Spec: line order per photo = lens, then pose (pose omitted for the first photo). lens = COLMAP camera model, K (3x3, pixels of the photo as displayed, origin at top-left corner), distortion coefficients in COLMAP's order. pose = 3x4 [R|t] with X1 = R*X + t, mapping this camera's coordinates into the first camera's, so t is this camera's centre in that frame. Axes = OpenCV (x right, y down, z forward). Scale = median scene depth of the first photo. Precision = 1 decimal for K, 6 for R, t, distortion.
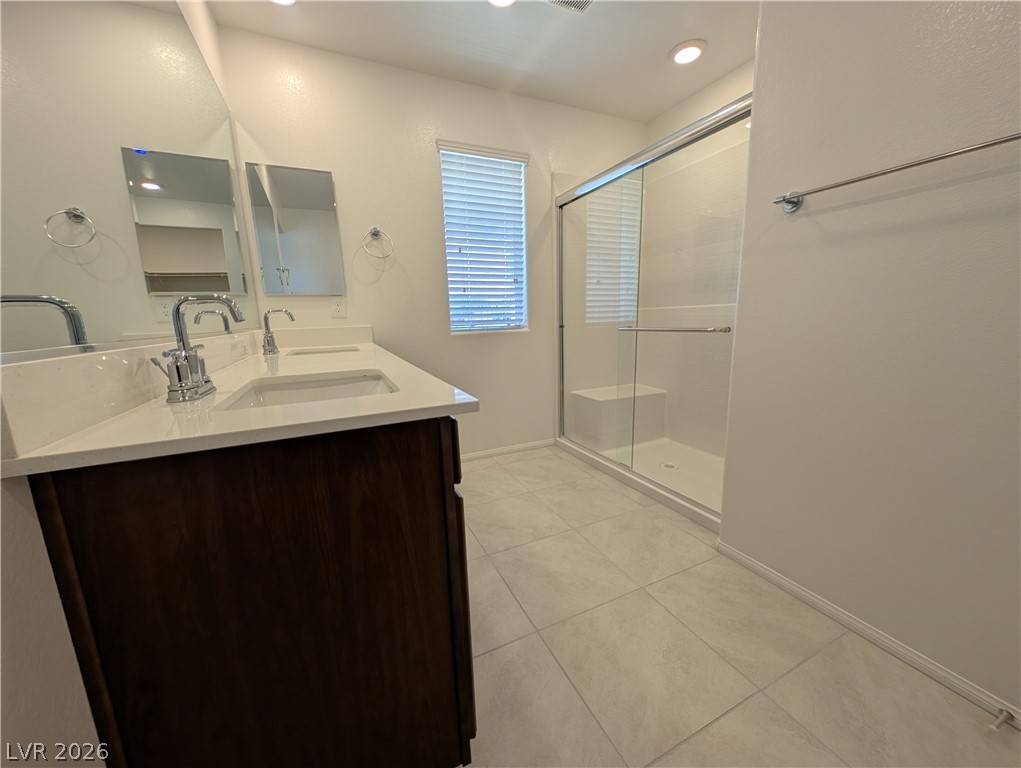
lens RADIAL K [[382.7, 0, 512.4], [0, 382.7, 384.8], [0, 0, 1]] dist [0.006773, -0.001150]
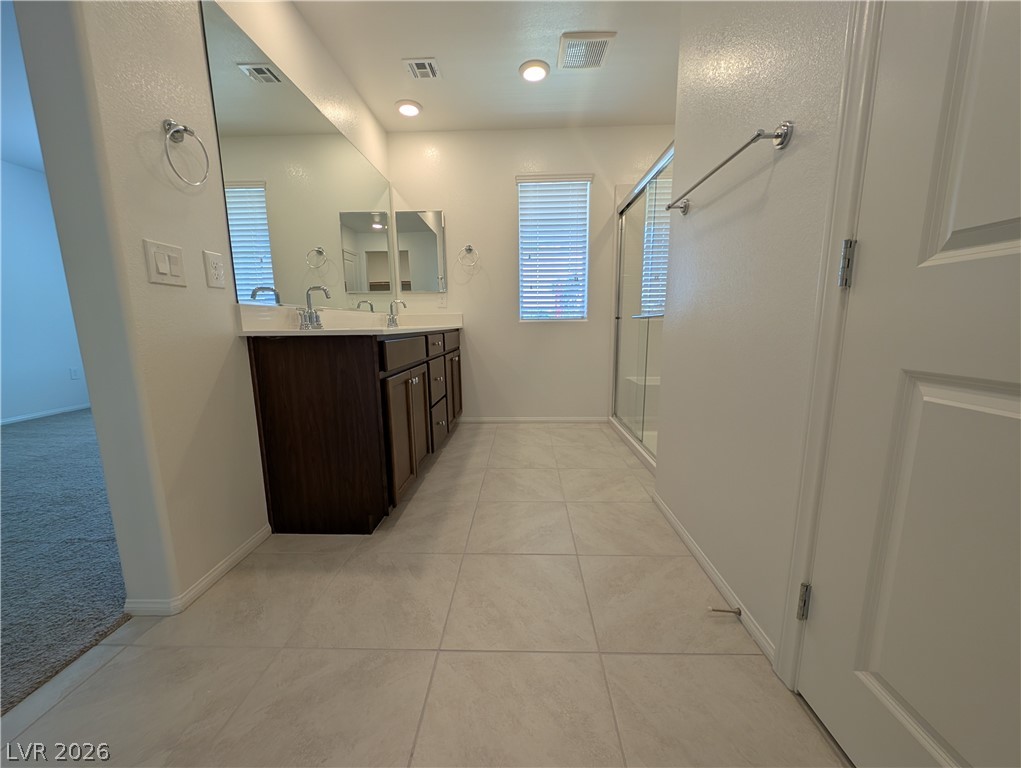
lens RADIAL K [[382.7, 0, 510.9], [0, 382.7, 384.4], [0, 0, 1]] dist [0.006773, -0.001150]
pose [[0.889786, 0.091298, -0.447152, 0.442679], [-0.096564, 0.995265, 0.011059, 0.073698], [0.446045, 0.033339, 0.894389, -0.182076]]
